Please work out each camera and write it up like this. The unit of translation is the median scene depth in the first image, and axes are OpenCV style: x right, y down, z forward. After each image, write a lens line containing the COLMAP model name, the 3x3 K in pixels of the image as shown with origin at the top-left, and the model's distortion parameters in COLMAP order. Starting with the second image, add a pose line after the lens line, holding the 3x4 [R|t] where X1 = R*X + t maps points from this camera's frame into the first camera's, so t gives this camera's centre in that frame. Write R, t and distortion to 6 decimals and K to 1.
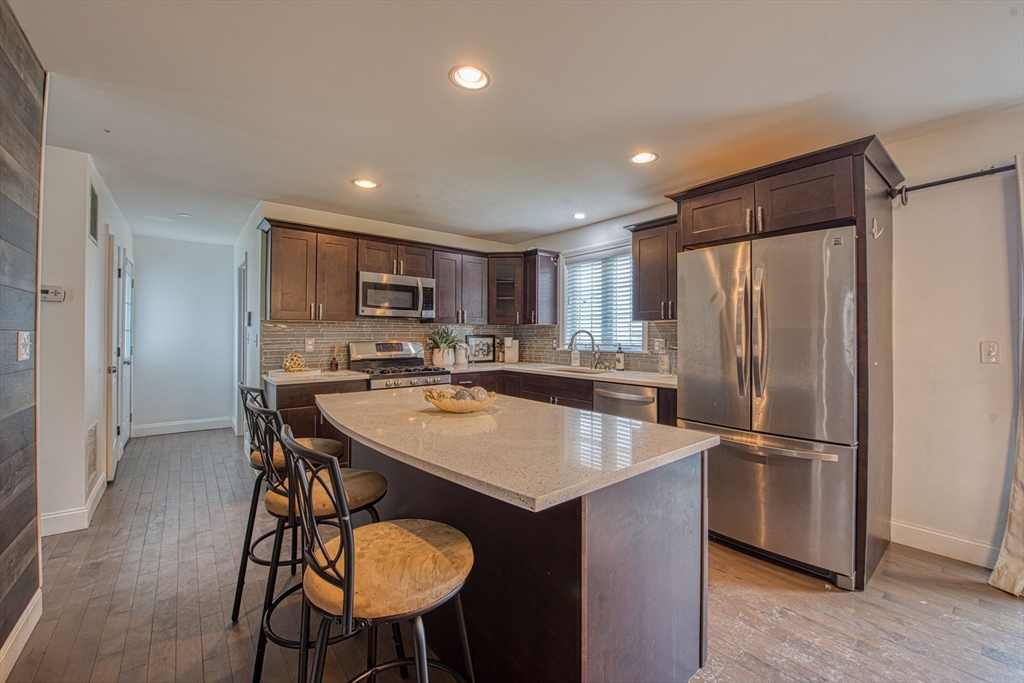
lens RADIAL K [[404.8, 0, 524.7], [0, 404.8, 335.6], [0, 0, 1]] dist [-0.013910, -0.002901]
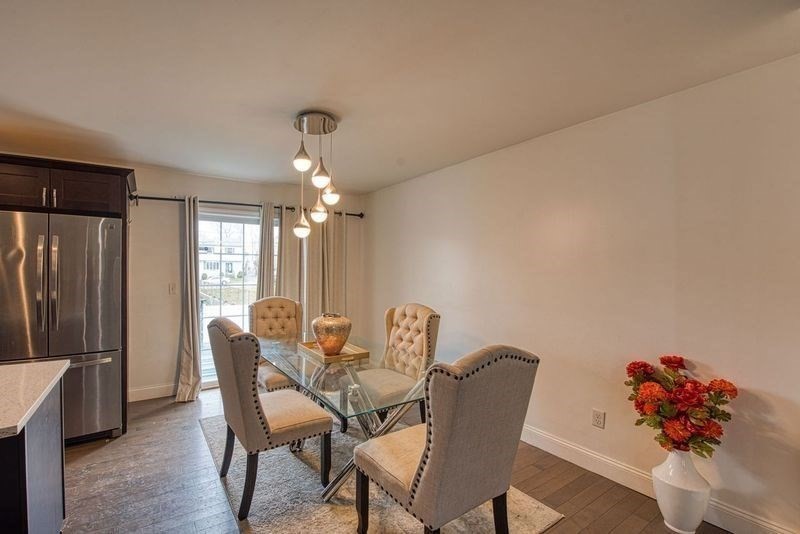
lens RADIAL K [[334.2, 0, 330.7], [0, 334.2, 274.9], [0, 0, 1]] dist [-0.005893, -0.001180]
pose [[0.196487, -0.016740, 0.980363, -0.193613], [-0.005539, 0.999819, 0.018182, -0.035114], [-0.980491, -0.009003, 0.196359, -0.071908]]
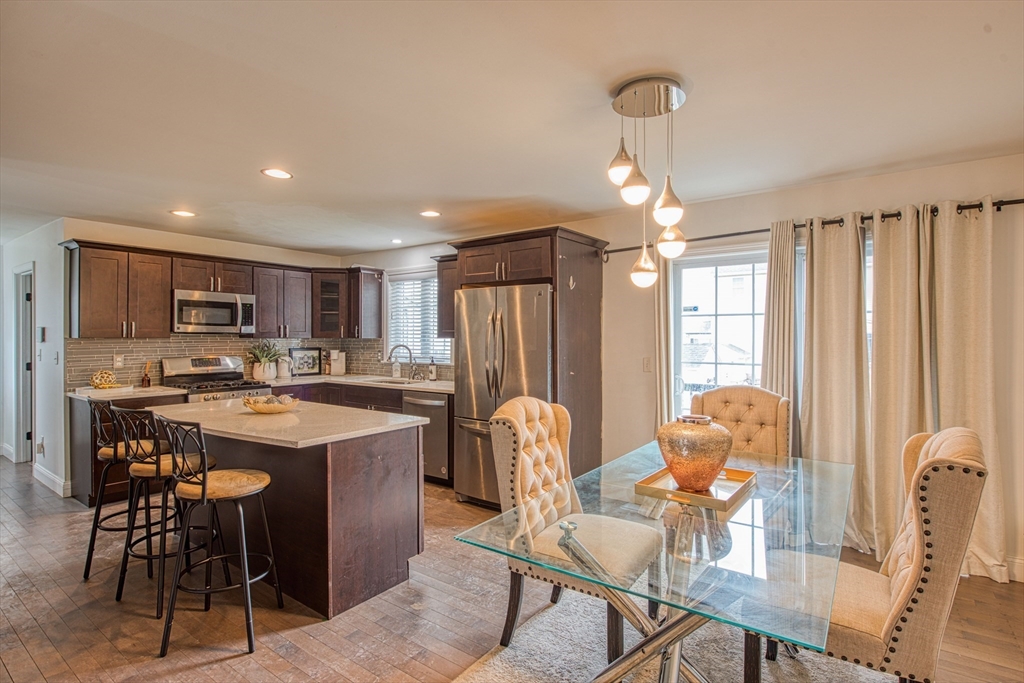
lens RADIAL K [[504.2, 0, 509.1], [0, 504.2, 341.2], [0, 0, 1]] dist [-0.012846, -0.000874]
pose [[0.971162, -0.002696, 0.238407, 0.108668], [0.000816, 0.999968, 0.007987, -0.035664], [-0.238420, -0.007562, 0.971133, -0.423806]]
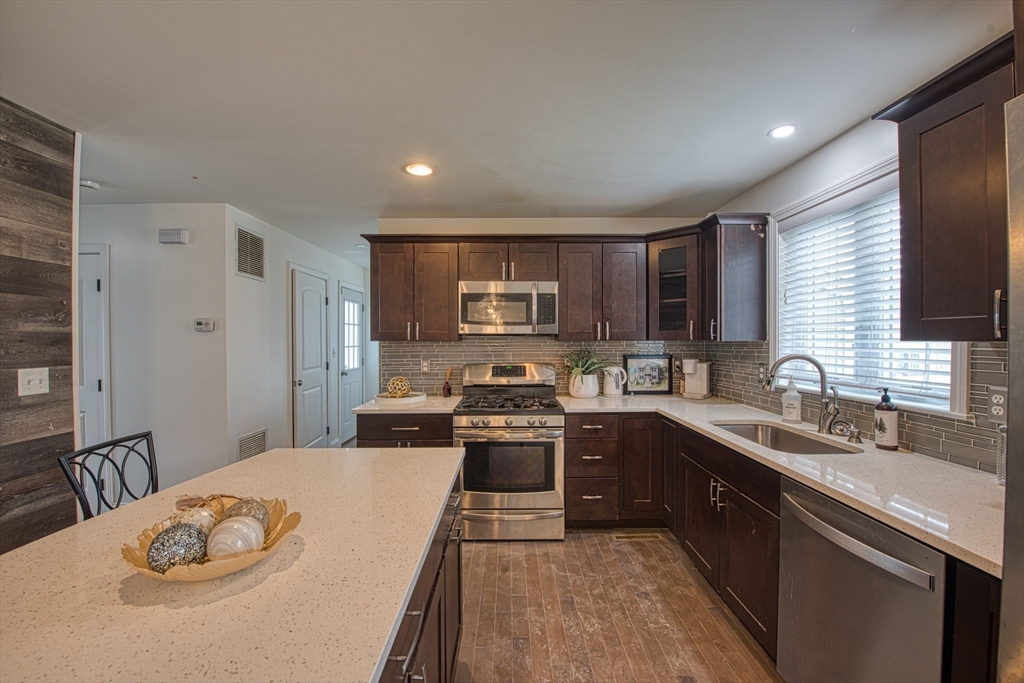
lens RADIAL K [[404.8, 0, 514.9], [0, 404.8, 339.1], [0, 0, 1]] dist [-0.013910, -0.002901]
pose [[0.778340, -0.005016, -0.627823, 0.195946], [0.004336, 0.999987, -0.002615, -0.035145], [0.627828, -0.000687, 0.778352, 0.405369]]
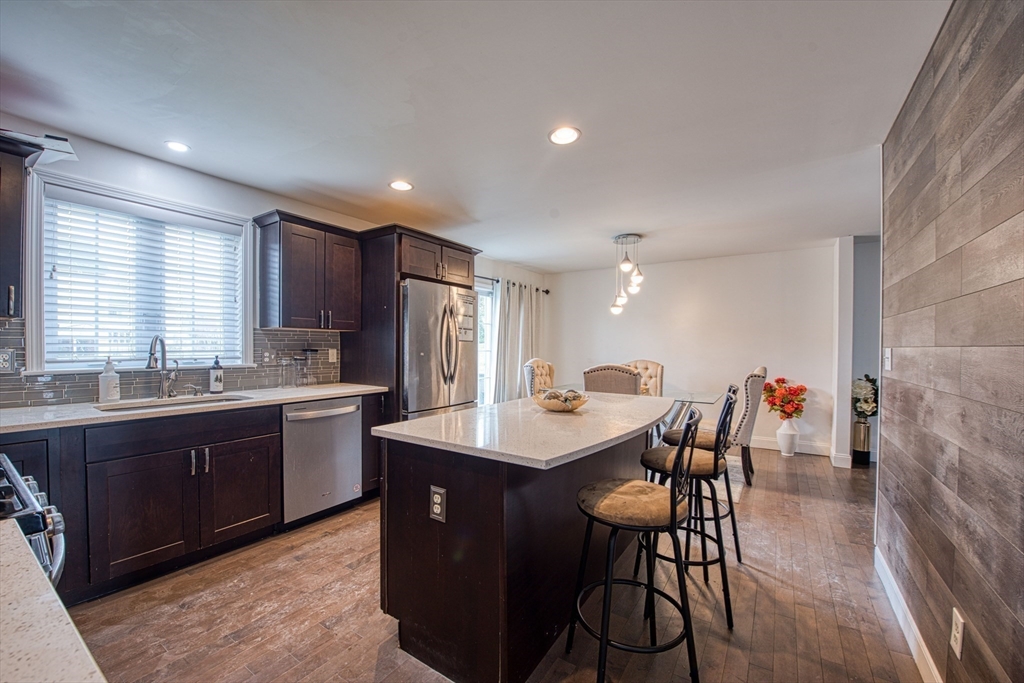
lens RADIAL K [[427.7, 0, 508.8], [0, 427.7, 348.4], [0, 0, 1]] dist [-0.005893, -0.001180]
pose [[-0.288580, -0.009676, 0.957407, -0.647437], [-0.007914, 0.999939, 0.007720, -0.003351], [-0.957423, -0.005349, -0.288639, 0.731039]]
